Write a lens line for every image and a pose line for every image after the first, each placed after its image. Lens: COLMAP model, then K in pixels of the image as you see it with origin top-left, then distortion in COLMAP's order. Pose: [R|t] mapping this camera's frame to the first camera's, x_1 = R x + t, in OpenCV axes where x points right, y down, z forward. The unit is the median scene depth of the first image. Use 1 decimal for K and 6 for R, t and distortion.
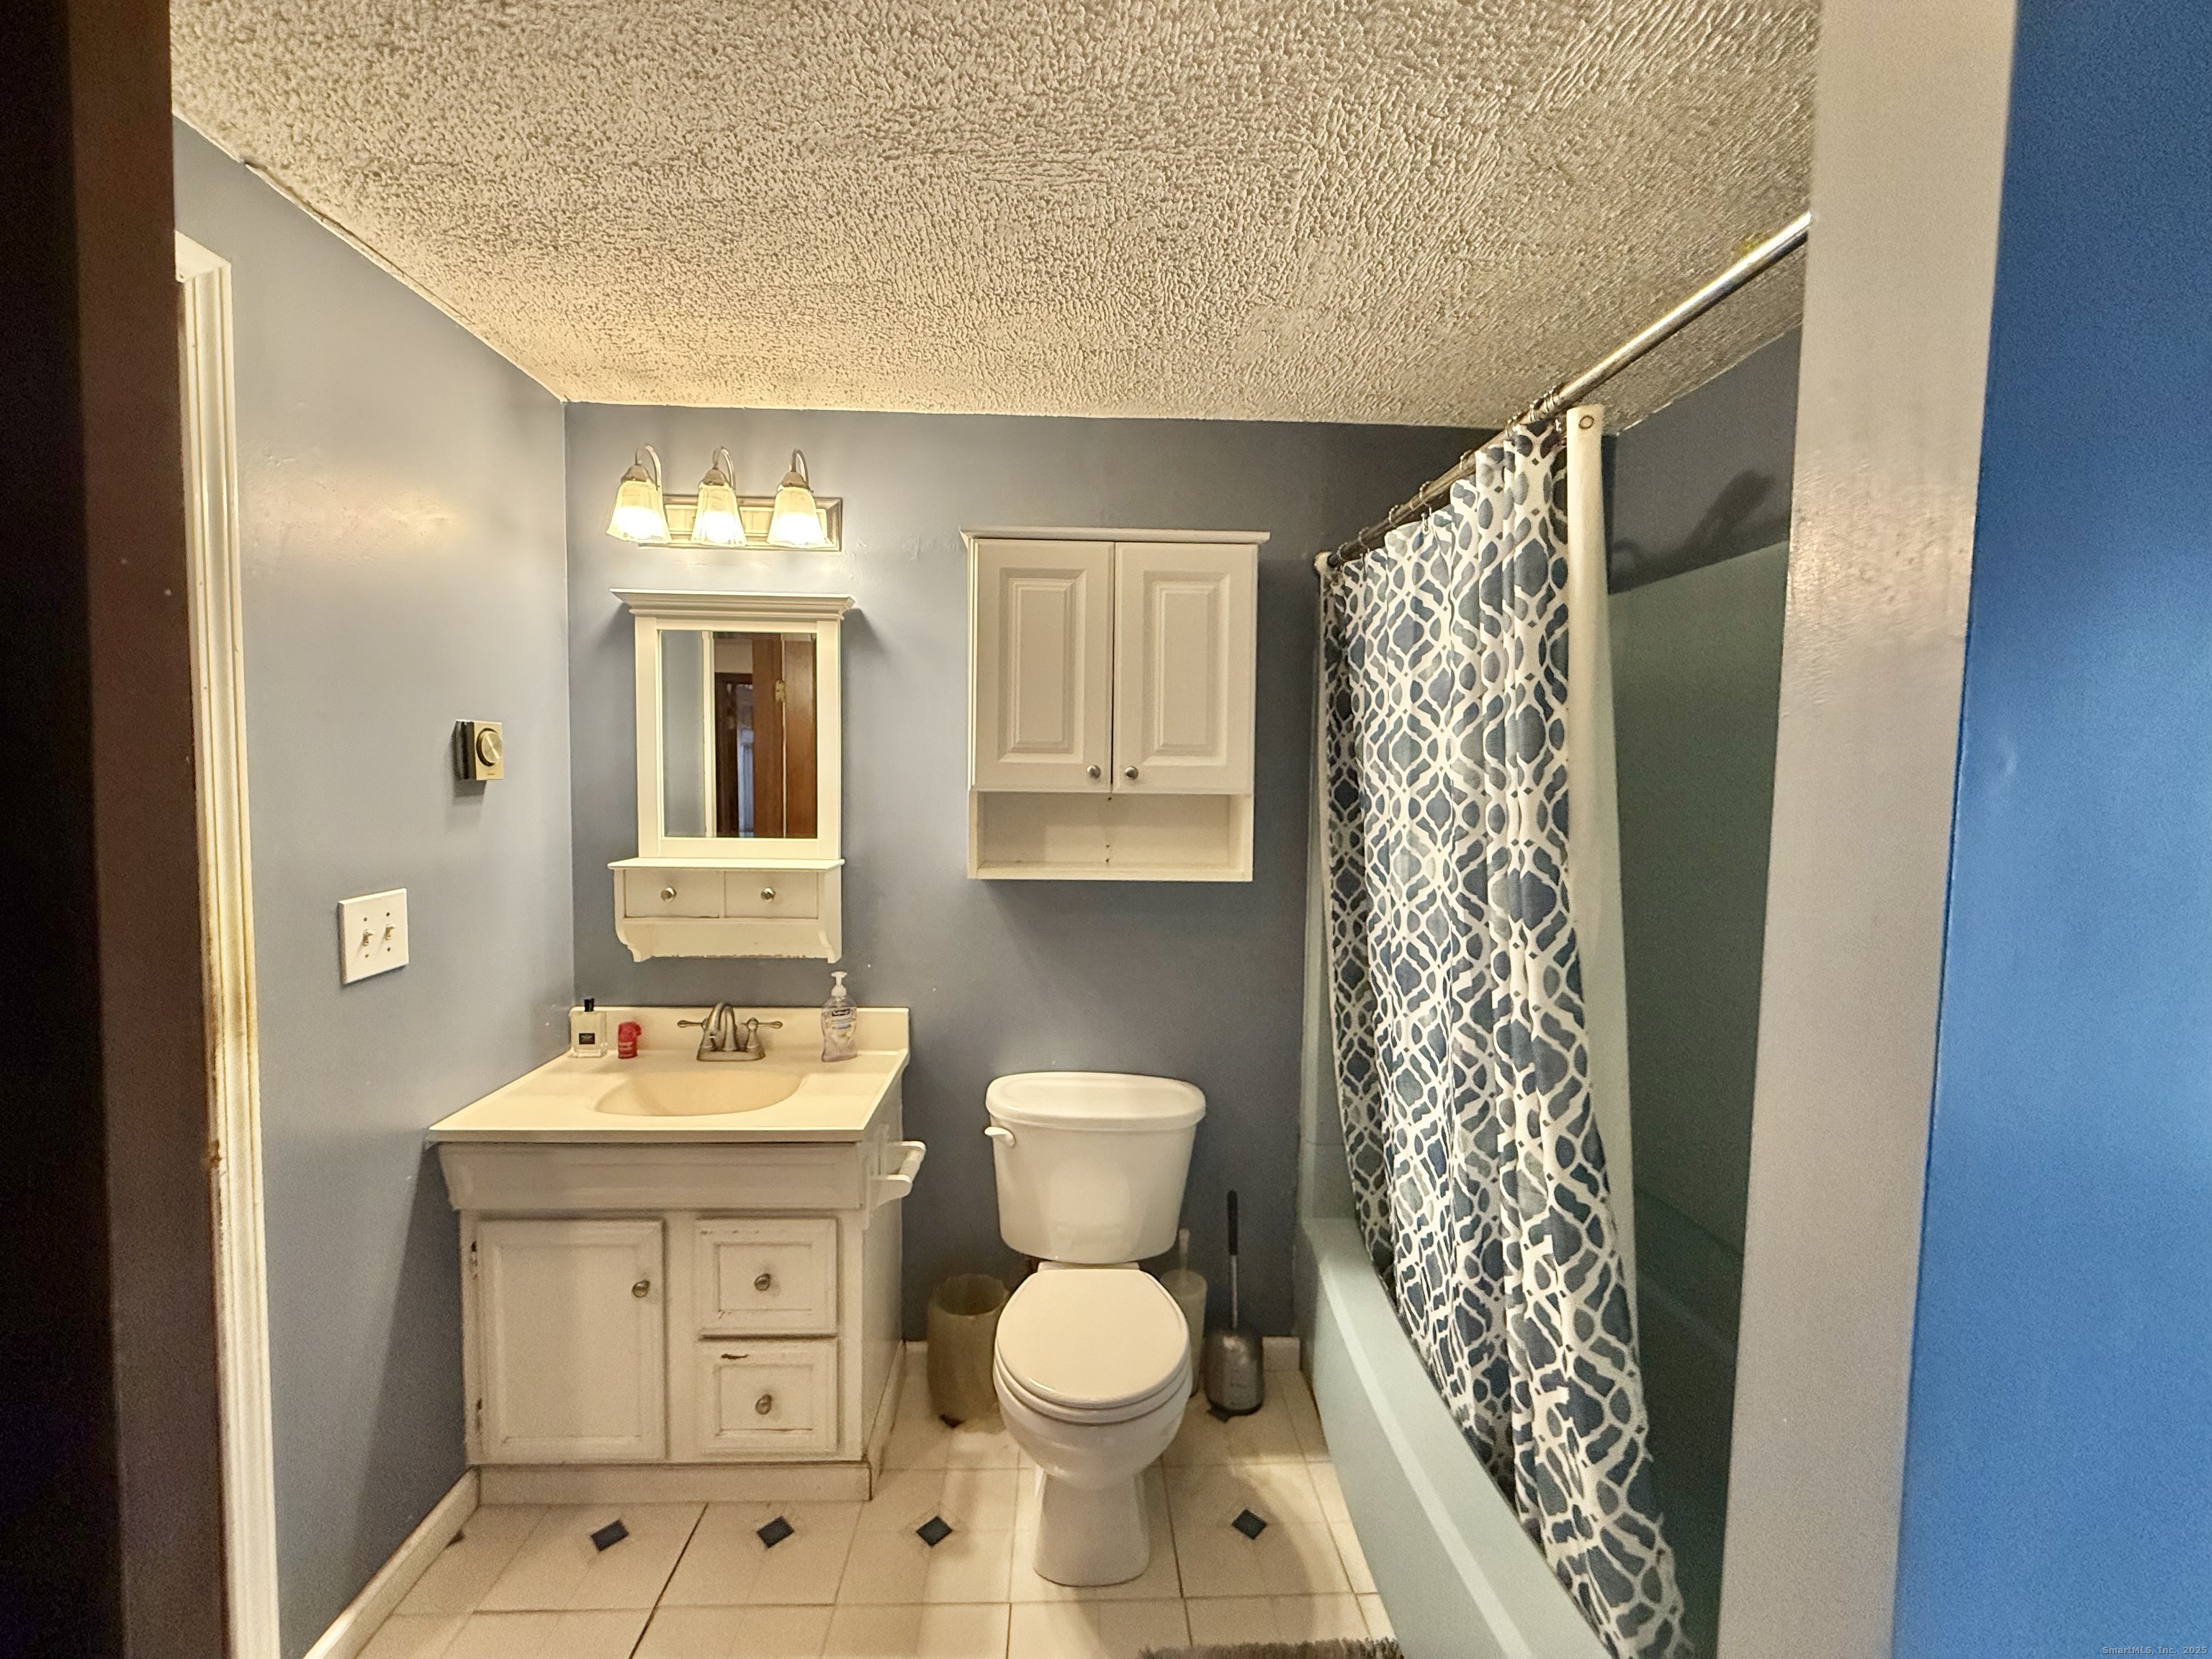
lens RADIAL K [[872.7, 0, 1103.7], [0, 872.7, 826.6], [0, 0, 1]] dist [0.001271, 0.000075]
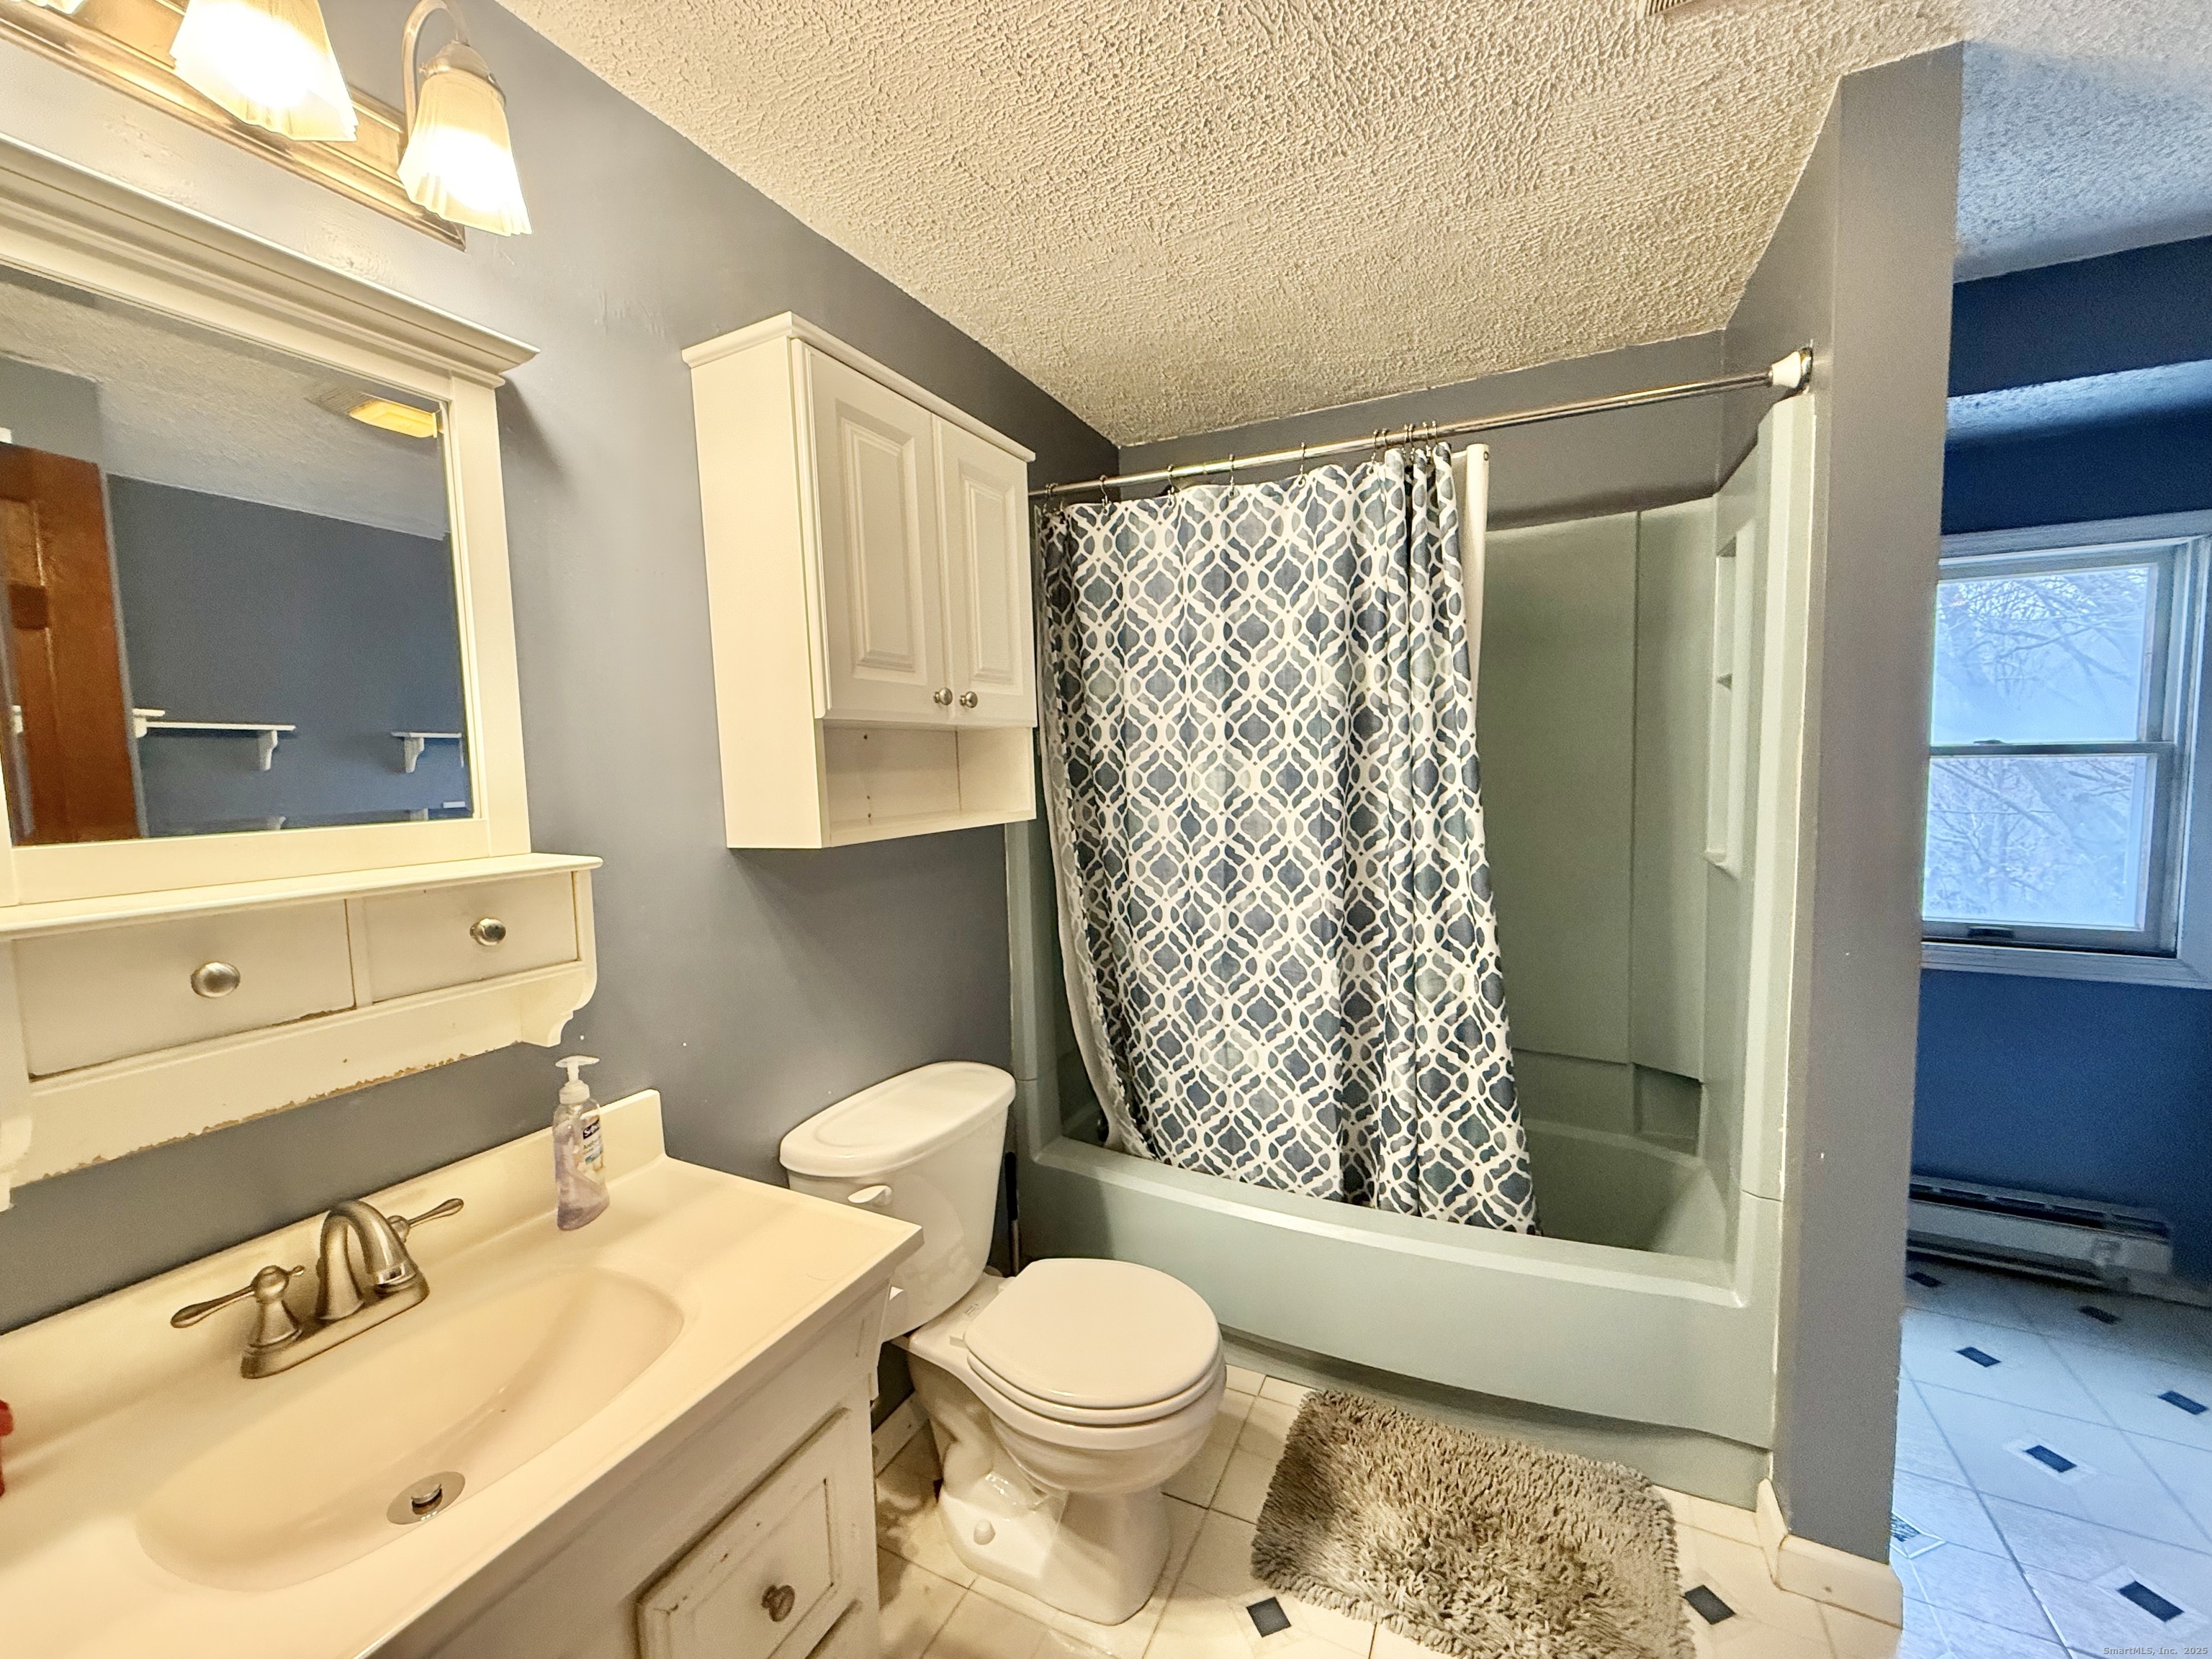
lens RADIAL K [[872.7, 0, 1102.1], [0, 872.7, 828.0], [0, 0, 1]] dist [0.001271, 0.000075]
pose [[0.487646, -0.095140, 0.867842, -0.649087], [0.078042, 0.994815, 0.065207, 0.016766], [-0.869546, 0.035930, 0.492543, 0.479500]]
